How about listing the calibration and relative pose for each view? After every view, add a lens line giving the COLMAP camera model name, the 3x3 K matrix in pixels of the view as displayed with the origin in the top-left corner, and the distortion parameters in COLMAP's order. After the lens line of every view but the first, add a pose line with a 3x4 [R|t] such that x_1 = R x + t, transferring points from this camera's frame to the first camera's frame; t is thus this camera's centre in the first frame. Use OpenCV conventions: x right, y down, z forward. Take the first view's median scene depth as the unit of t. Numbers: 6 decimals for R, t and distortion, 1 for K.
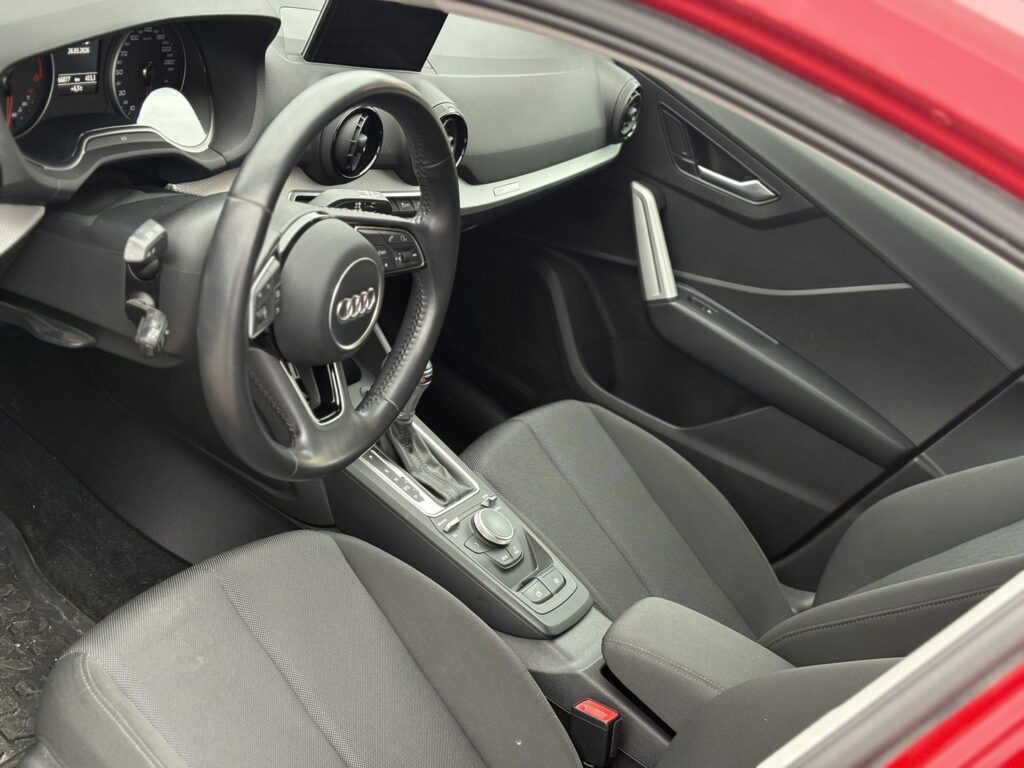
lens RADIAL K [[1494.0, 0, 512.2], [0, 1494.0, 347.3], [0, 0, 1]] dist [0.041275, -0.011323]
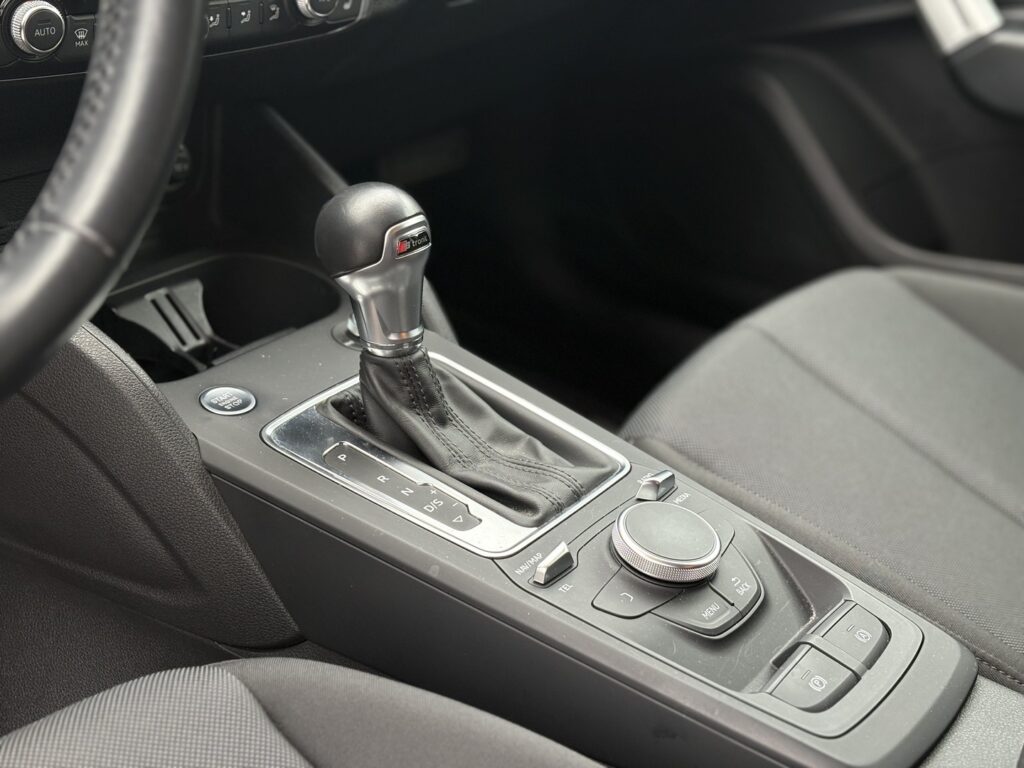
lens RADIAL K [[1513.9, 0, 512.0], [0, 1513.9, 384.0], [0, 0, 1]] dist [0.013314, -0.060576]
pose [[0.928508, -0.283527, -0.239760, 0.057167], [0.275717, 0.958953, -0.066248, 0.094299], [0.248702, -0.004594, 0.968569, 0.596097]]
